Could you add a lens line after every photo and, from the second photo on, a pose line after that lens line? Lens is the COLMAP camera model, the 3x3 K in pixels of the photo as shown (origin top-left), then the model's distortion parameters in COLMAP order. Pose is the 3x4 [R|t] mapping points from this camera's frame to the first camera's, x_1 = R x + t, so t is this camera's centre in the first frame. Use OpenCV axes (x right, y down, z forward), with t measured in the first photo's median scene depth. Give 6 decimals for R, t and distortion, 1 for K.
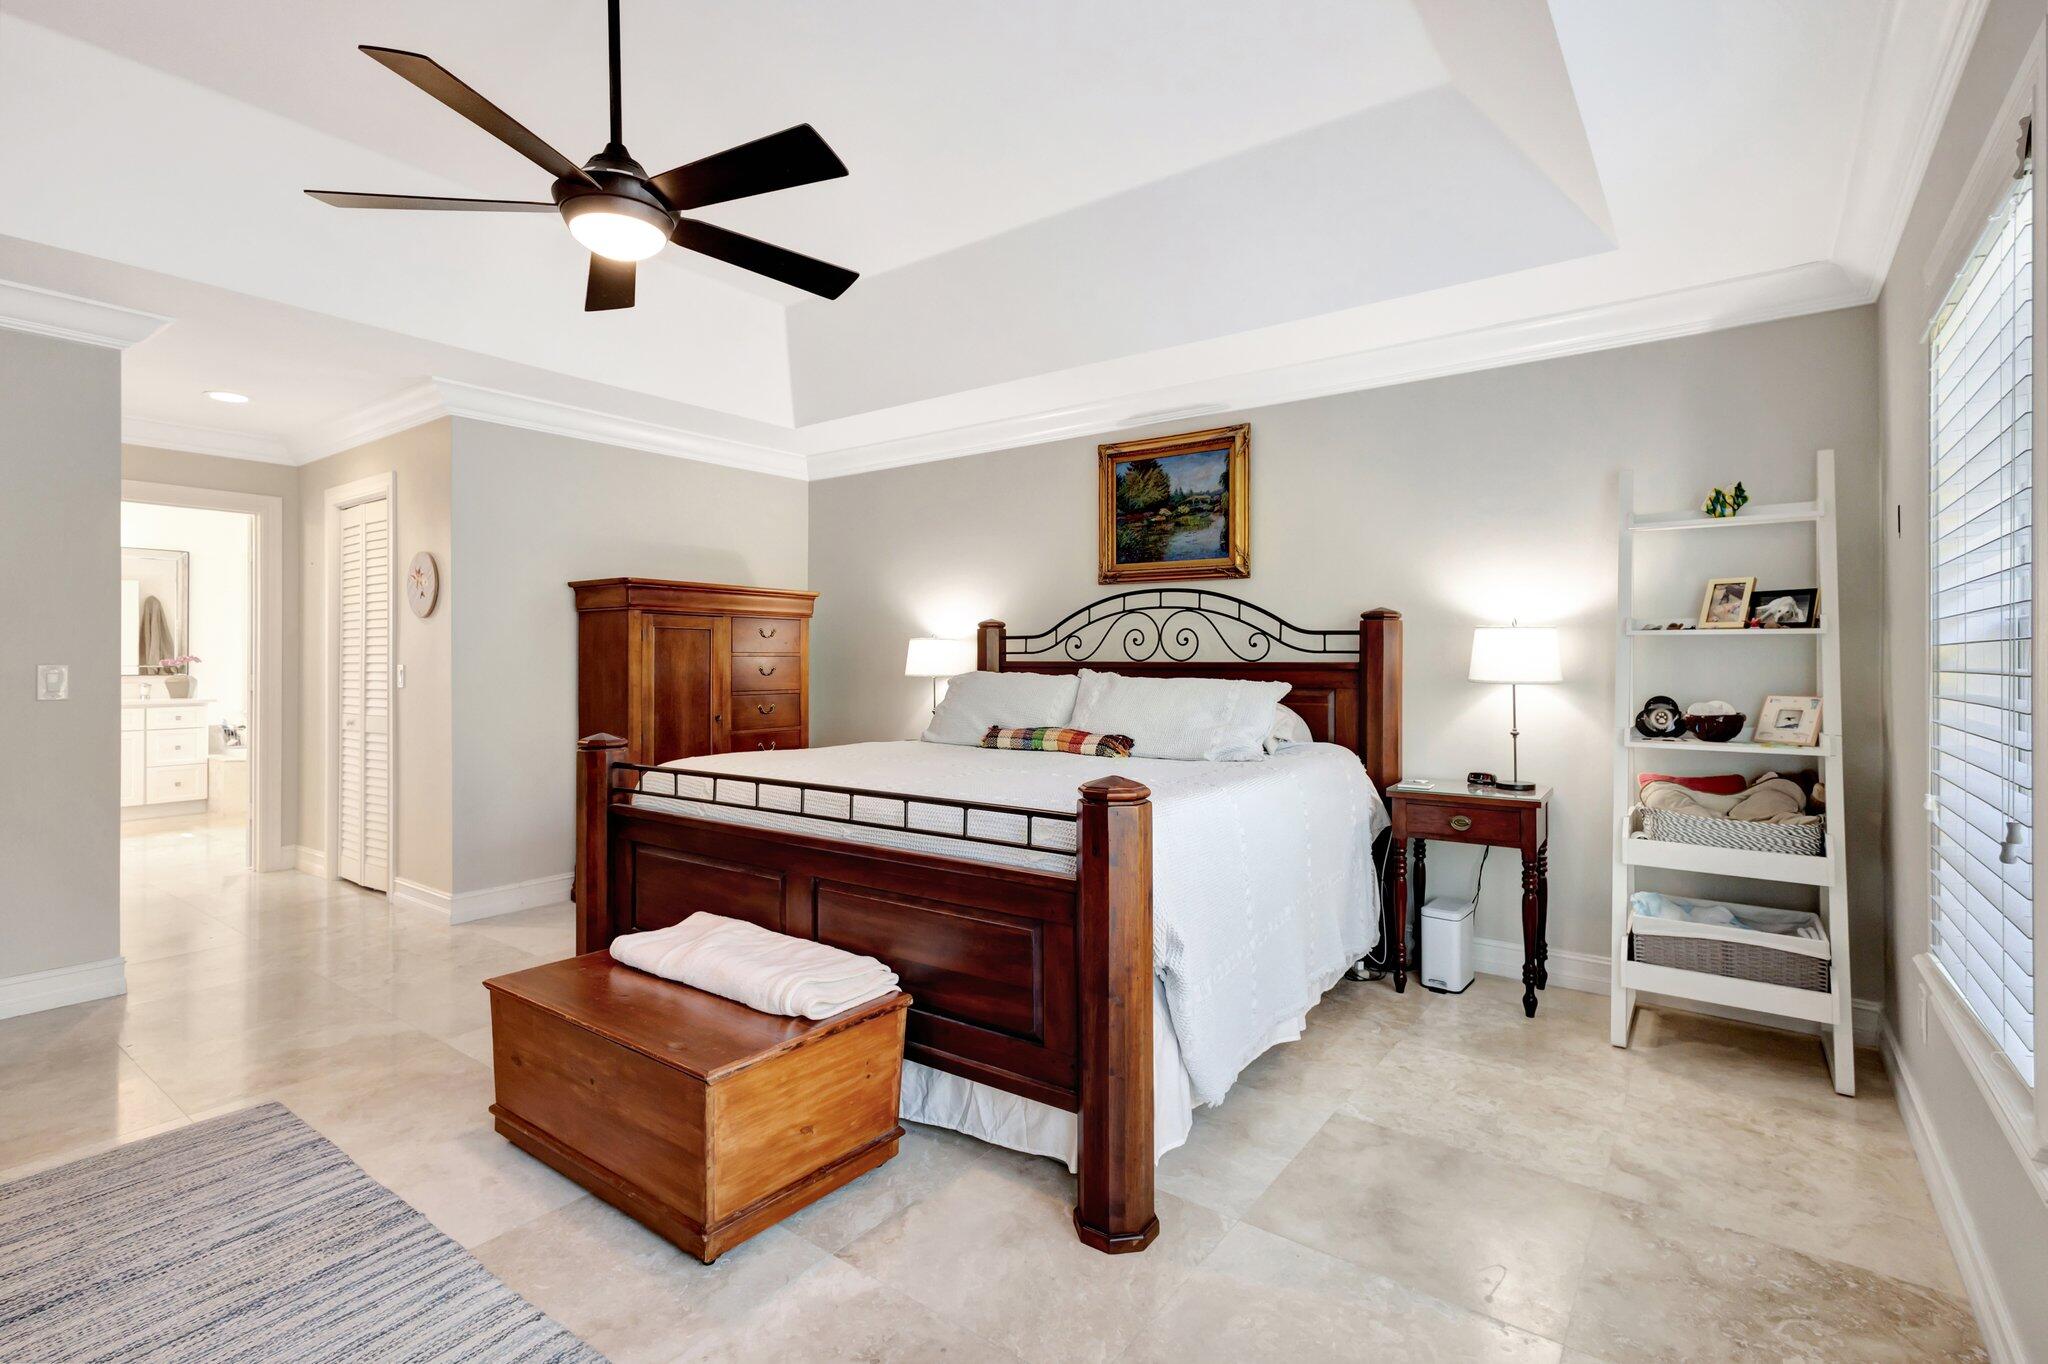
lens RADIAL K [[951.8, 0, 1035.0], [0, 951.8, 670.8], [0, 0, 1]] dist [0.008474, -0.002309]
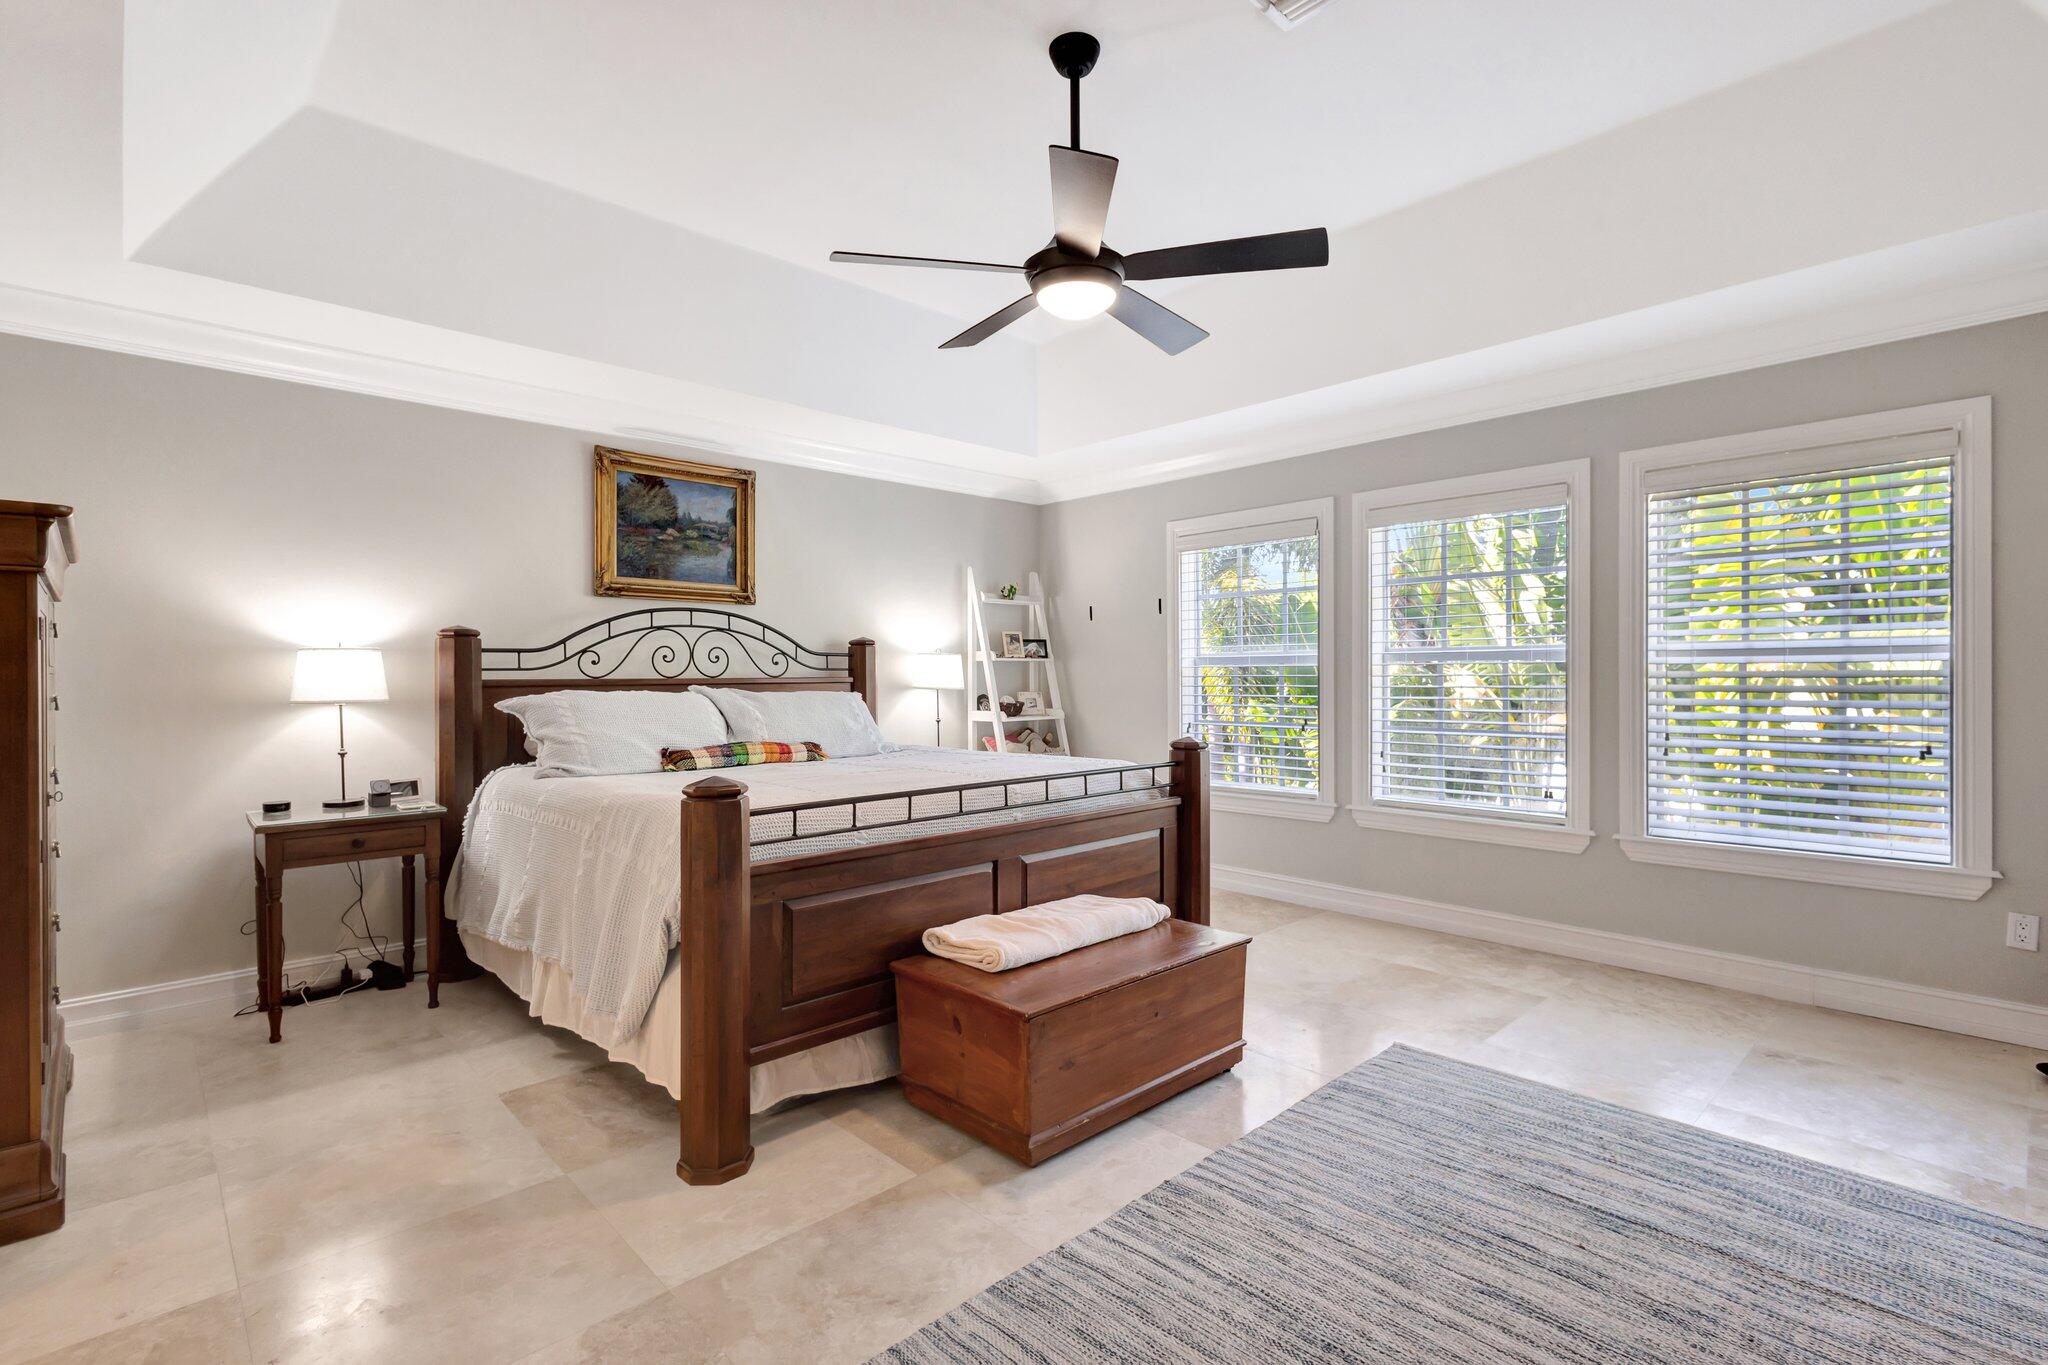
lens RADIAL K [[951.8, 0, 1034.0], [0, 951.8, 677.4], [0, 0, 1]] dist [0.008474, -0.002309]
pose [[0.172510, -0.003980, 0.985000, -0.842005], [0.019704, 0.999806, 0.000588, -0.003778], [-0.984811, 0.019307, 0.172554, 0.461451]]
